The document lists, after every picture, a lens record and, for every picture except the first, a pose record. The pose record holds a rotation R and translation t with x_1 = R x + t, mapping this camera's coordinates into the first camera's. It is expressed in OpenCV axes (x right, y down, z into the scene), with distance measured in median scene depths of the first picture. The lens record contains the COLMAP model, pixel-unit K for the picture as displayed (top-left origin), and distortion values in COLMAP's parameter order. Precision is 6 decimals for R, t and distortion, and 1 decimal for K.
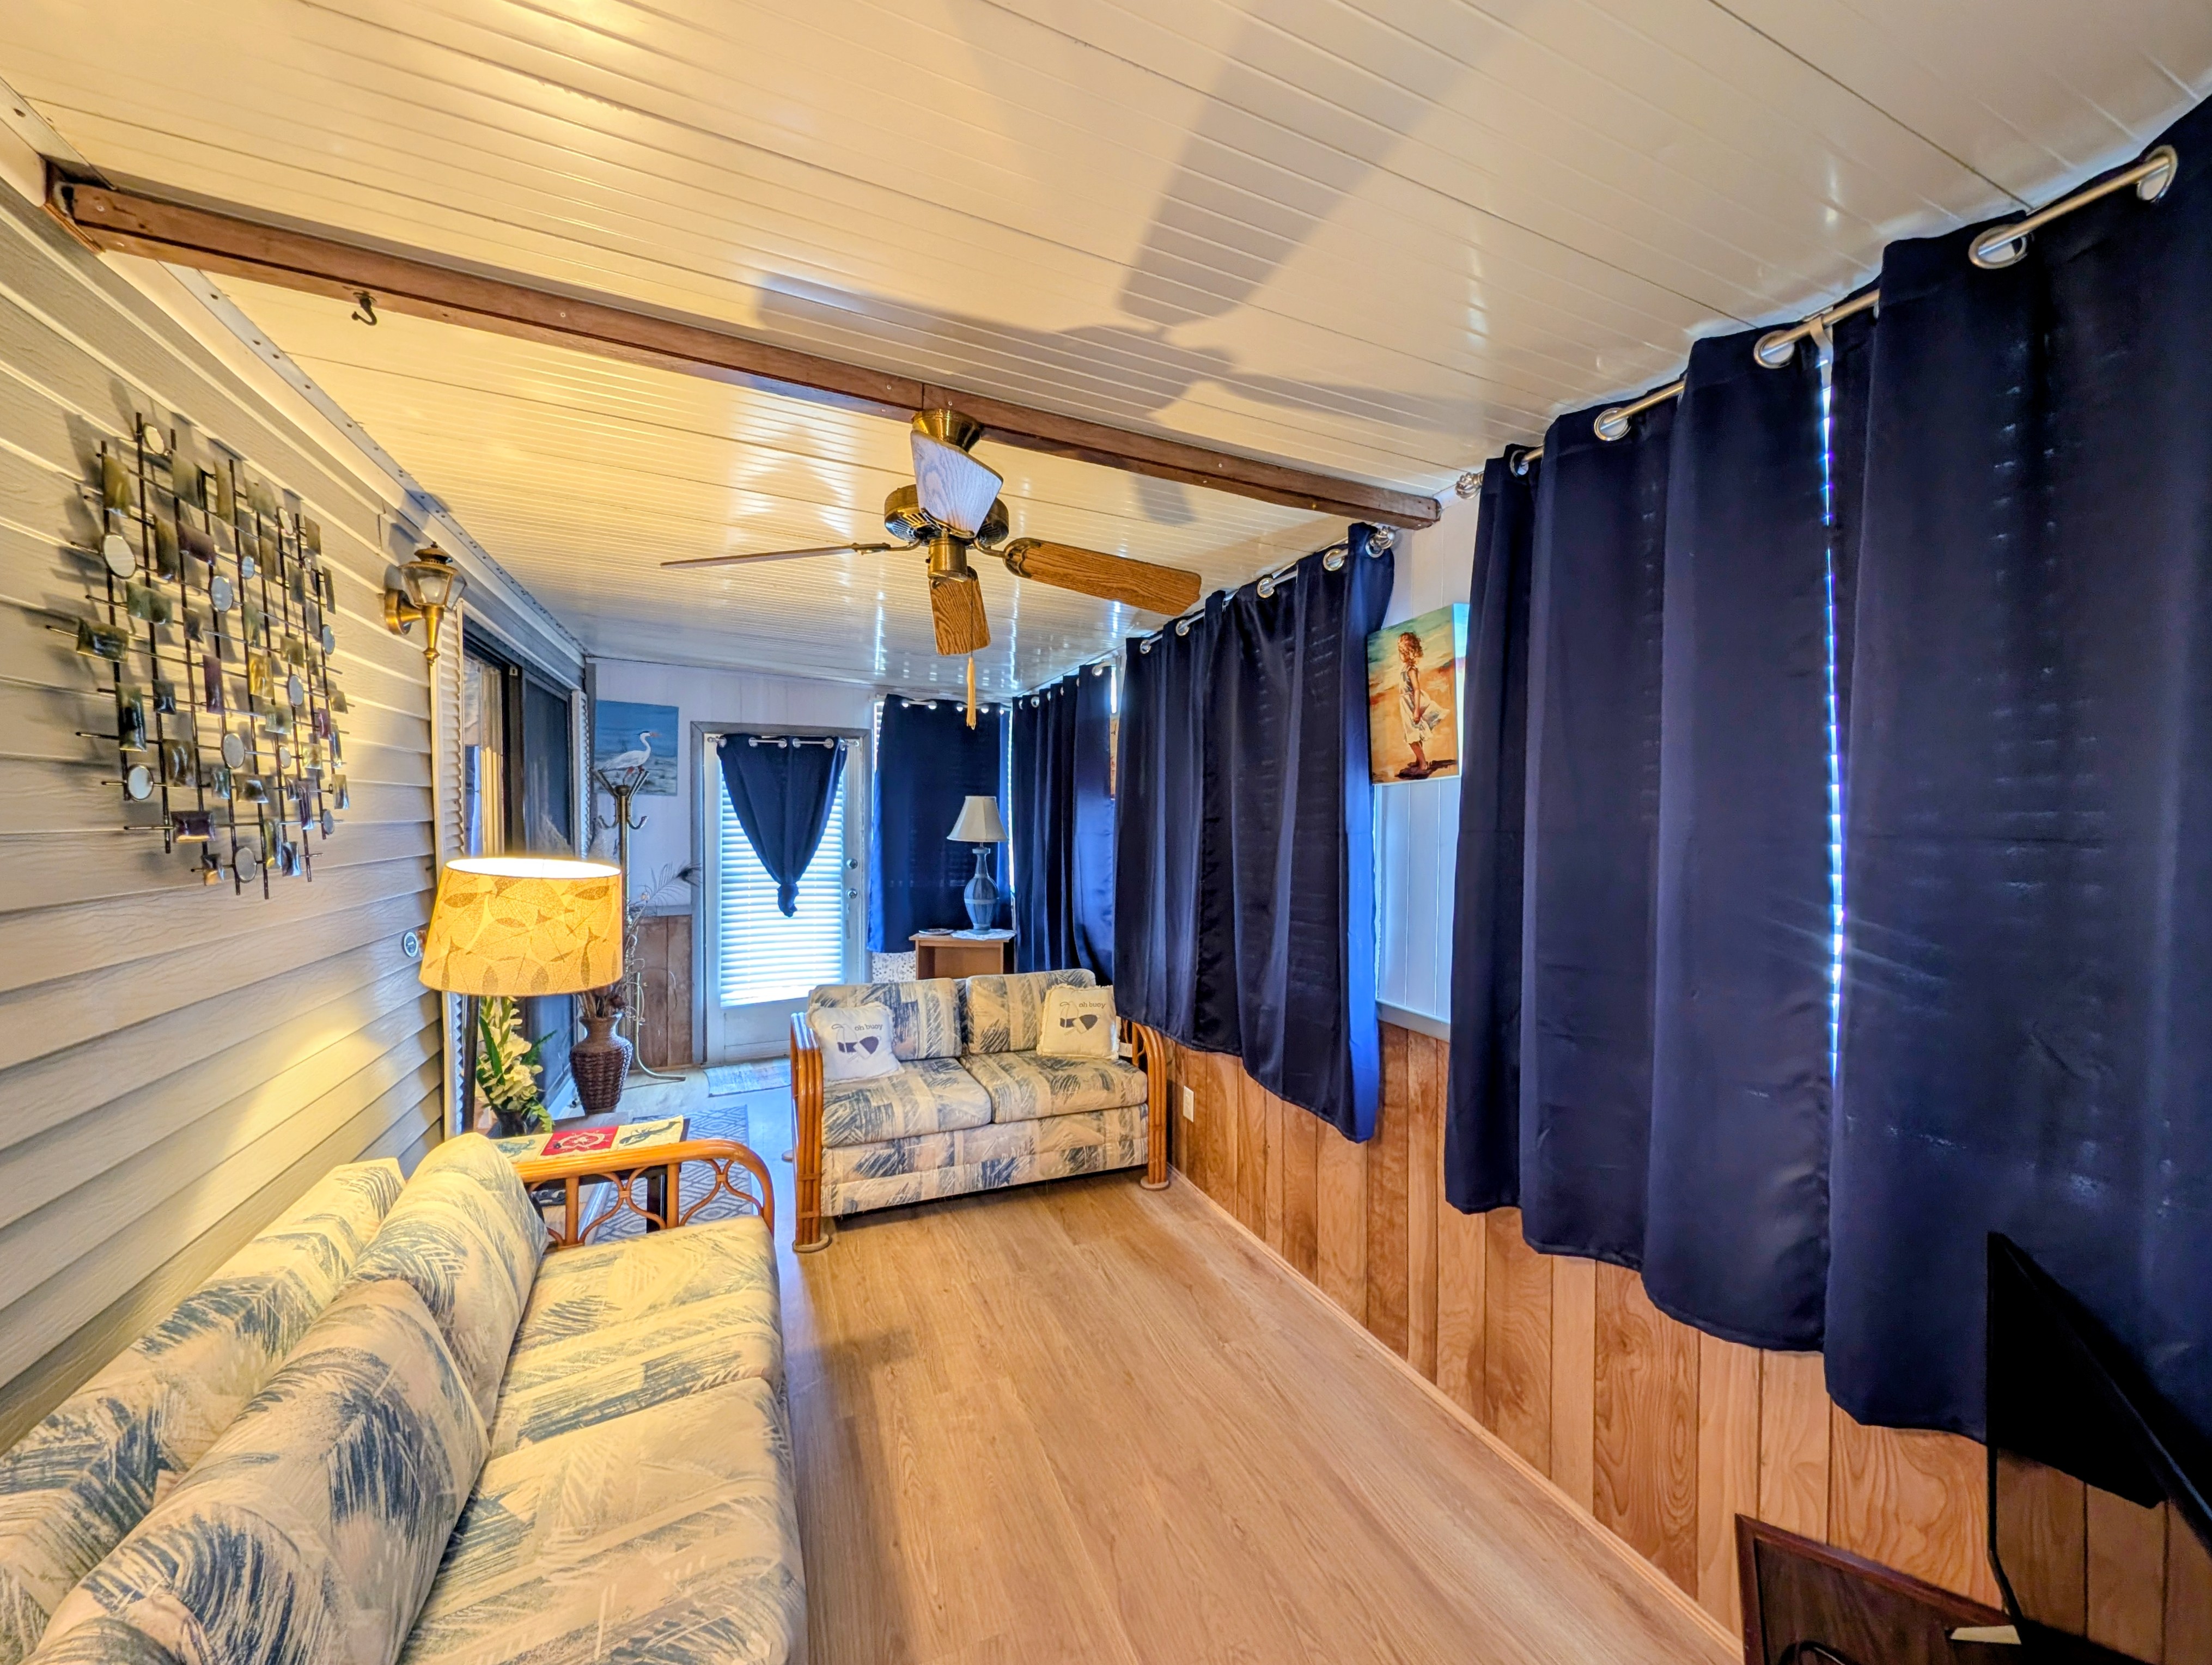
lens RADIAL K [[832.2, 0, 1103.0], [0, 832.2, 832.1], [0, 0, 1]] dist [0.009759, -0.004987]
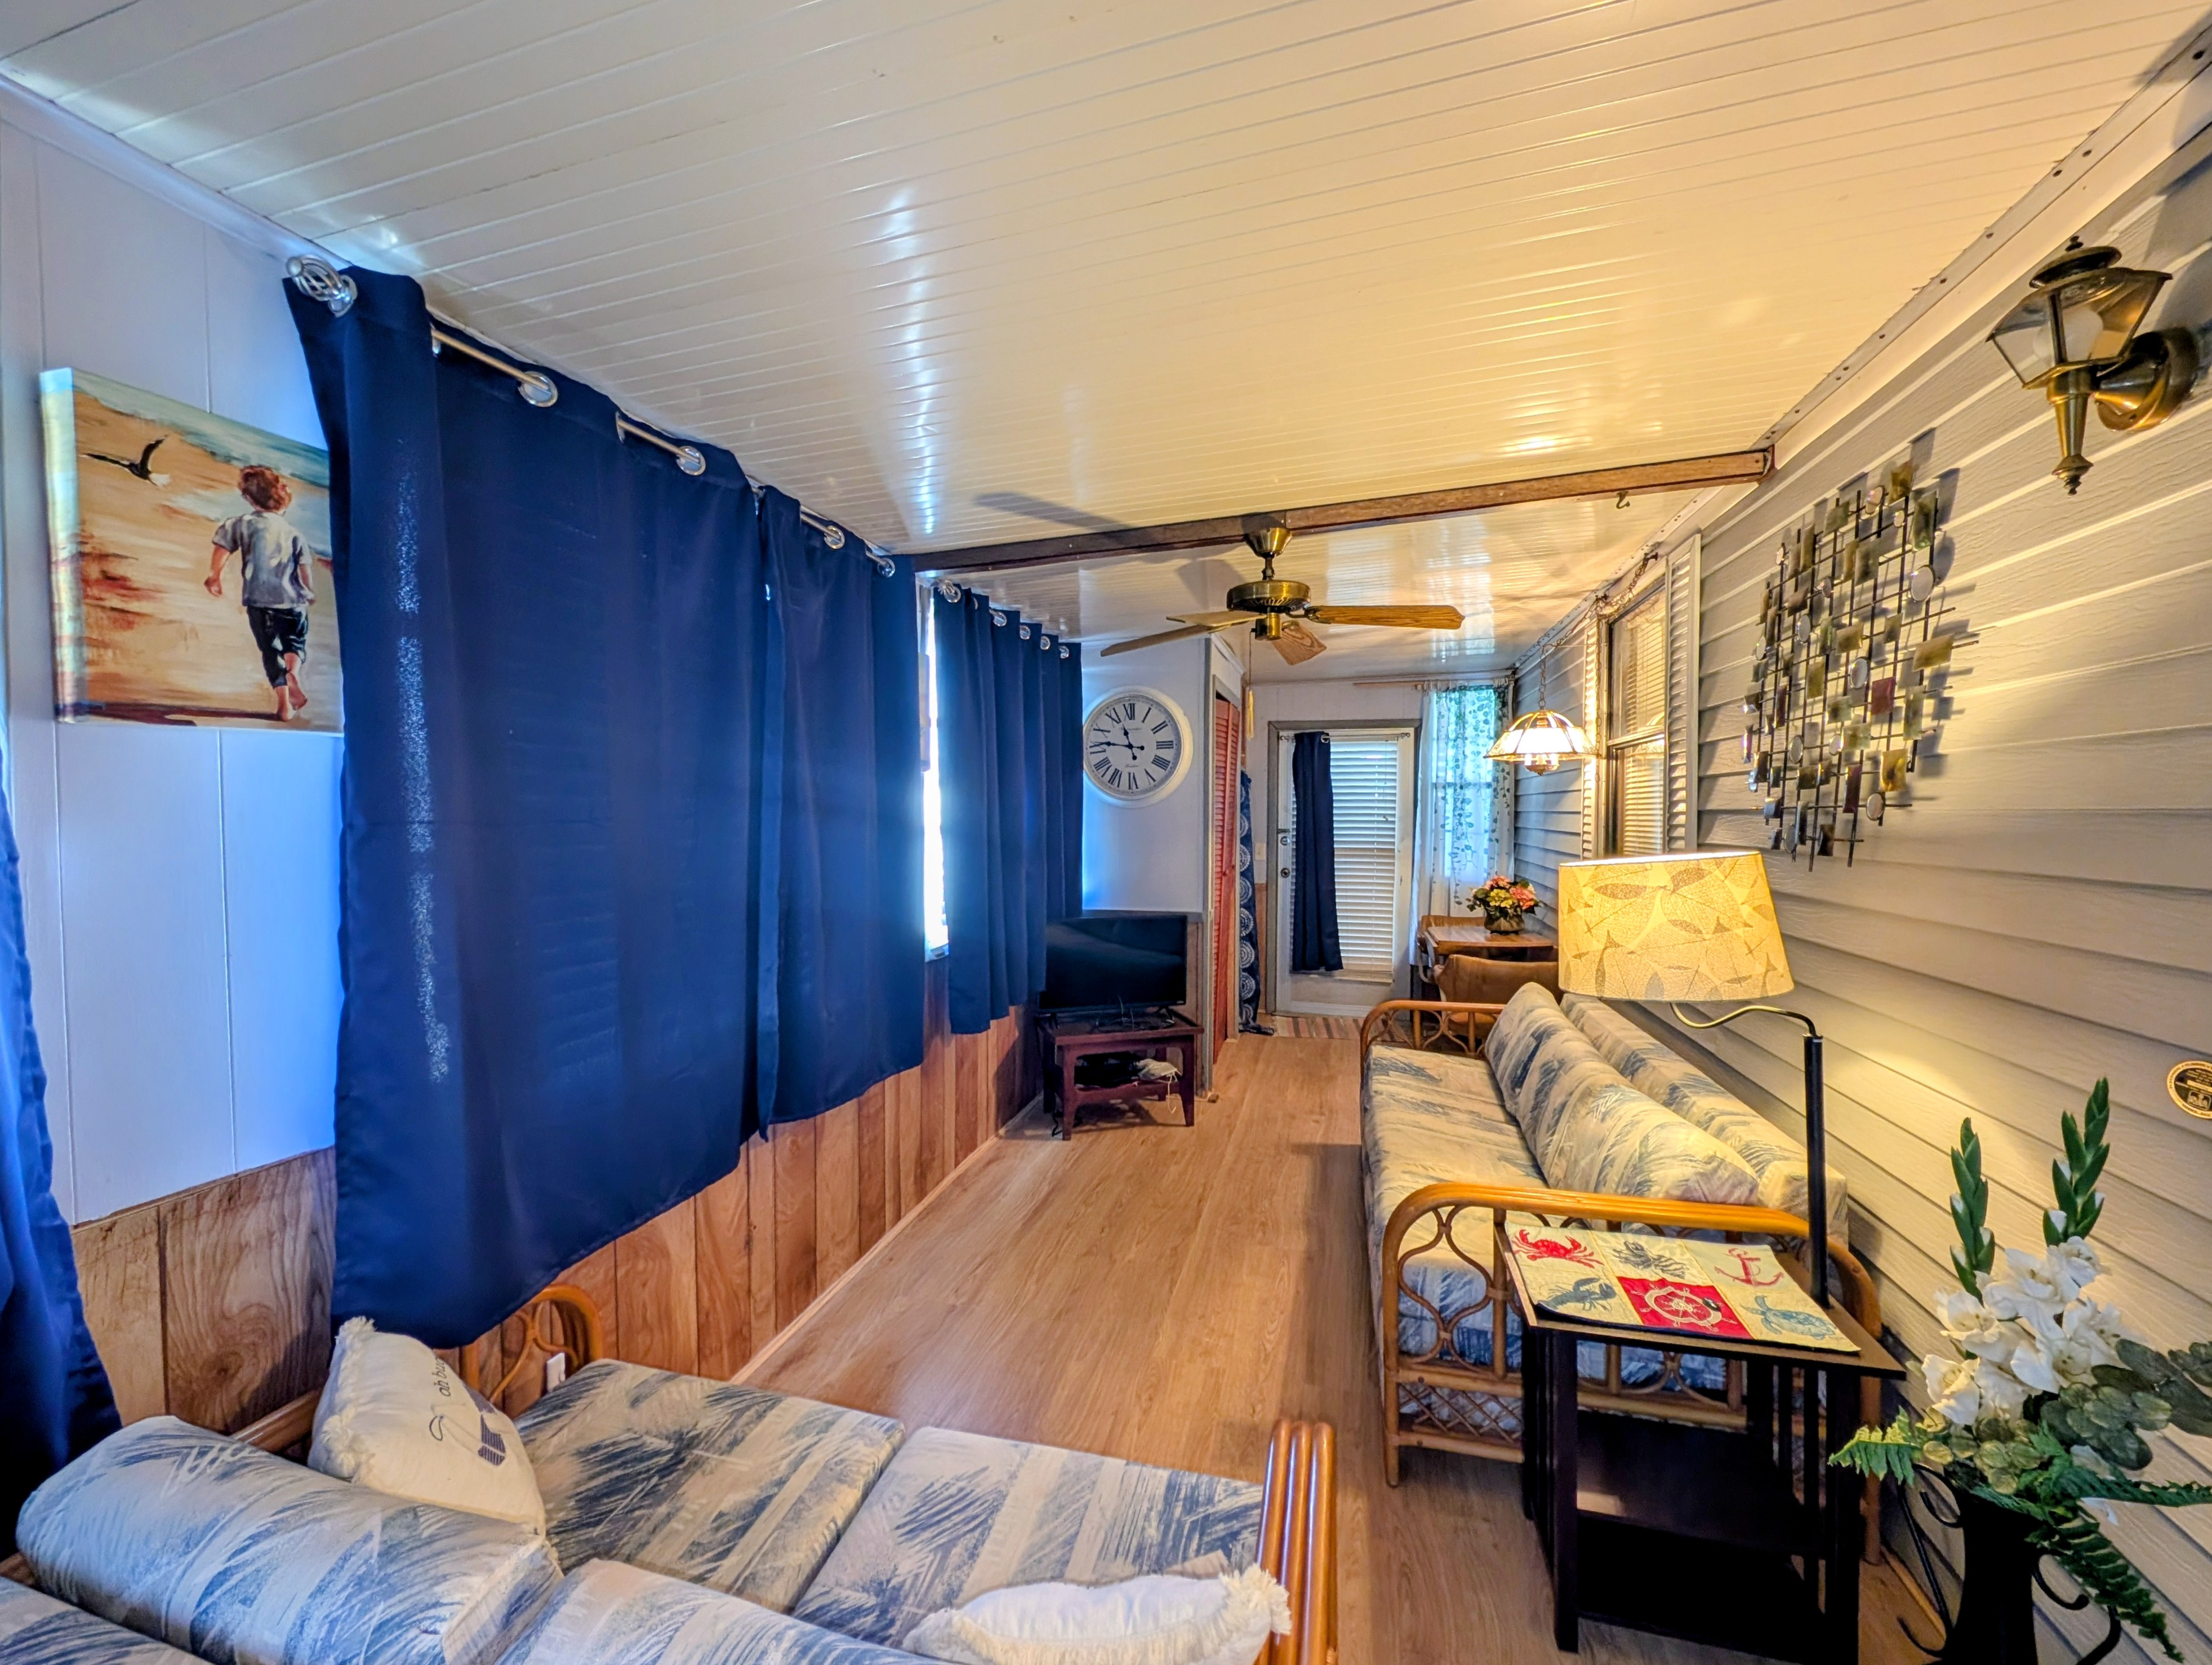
lens RADIAL K [[832.2, 0, 1103.0], [0, 832.2, 832.1], [0, 0, 1]] dist [0.009759, -0.004987]
pose [[-0.773160, -0.027493, 0.633614, -0.575610], [0.007746, 0.998576, 0.052781, -0.027686], [-0.634163, 0.045716, -0.771847, 1.495087]]
